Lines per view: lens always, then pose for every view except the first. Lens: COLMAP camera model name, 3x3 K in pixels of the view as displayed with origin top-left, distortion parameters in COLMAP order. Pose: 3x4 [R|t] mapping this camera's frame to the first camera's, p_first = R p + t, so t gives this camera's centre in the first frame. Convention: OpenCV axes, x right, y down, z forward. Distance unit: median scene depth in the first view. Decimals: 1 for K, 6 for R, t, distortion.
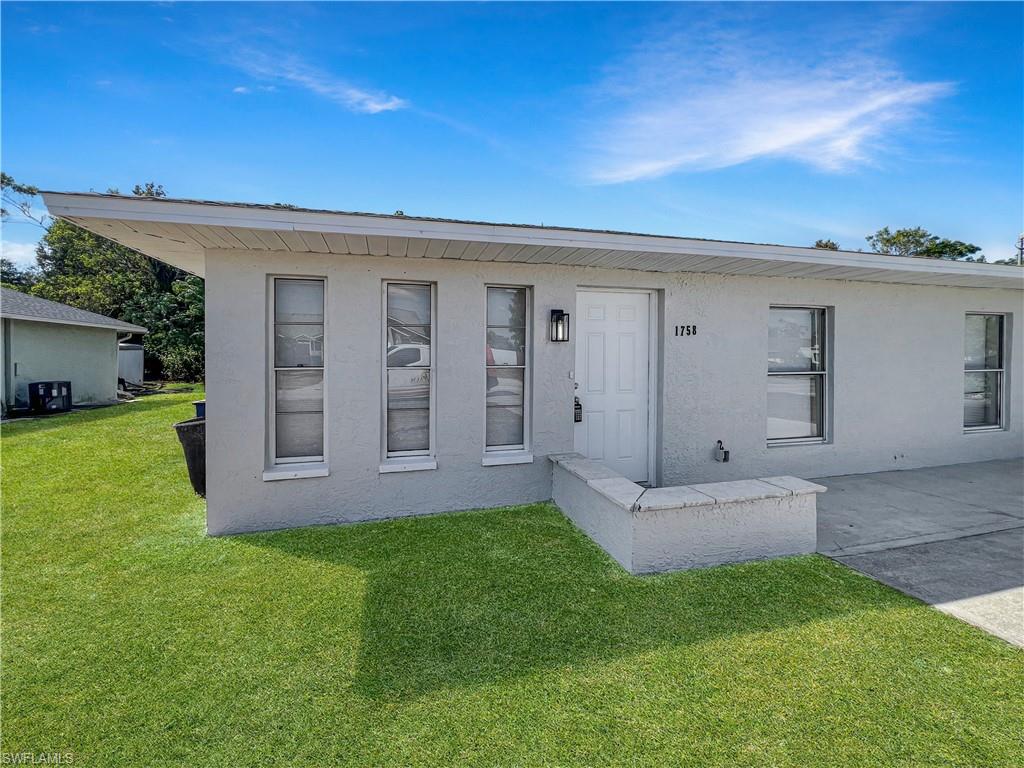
lens RADIAL K [[407.1, 0, 467.5], [0, 407.1, 358.0], [0, 0, 1]] dist [-0.000899, 0.000063]
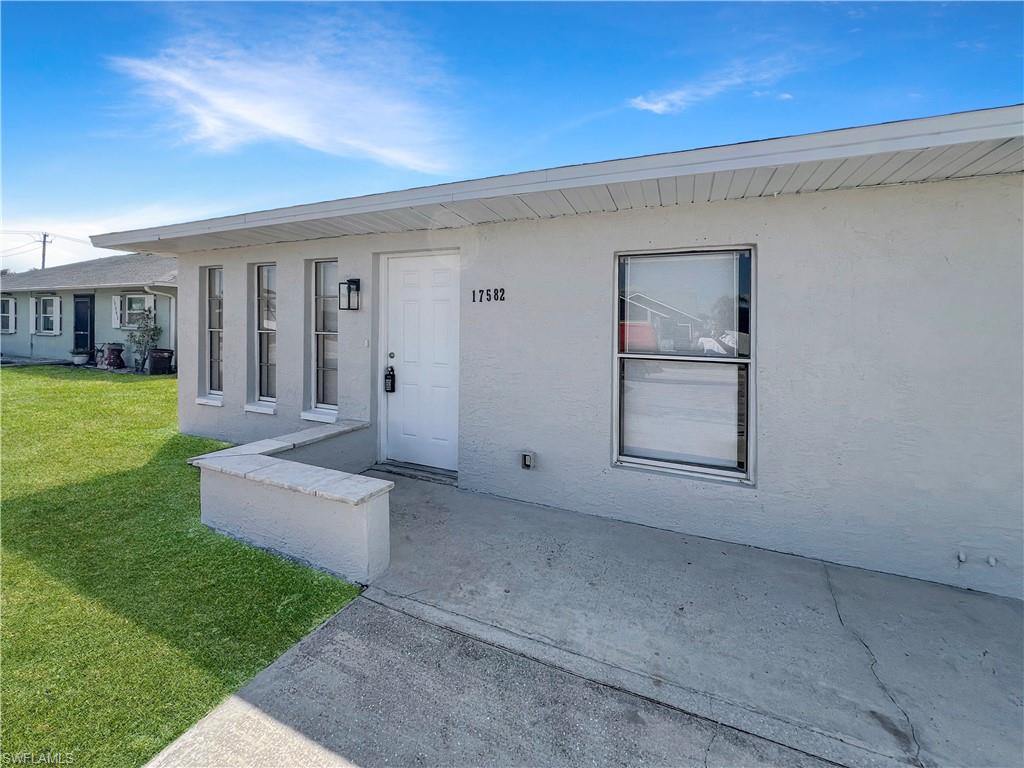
lens RADIAL K [[415.9, 0, 518.5], [0, 415.9, 313.8], [0, 0, 1]] dist [-0.001471, -0.000004]
pose [[0.798103, -0.001094, -0.602520, 1.116073], [-0.017993, 0.999509, -0.025648, -0.010562], [0.602252, 0.031311, 0.797692, 0.384391]]
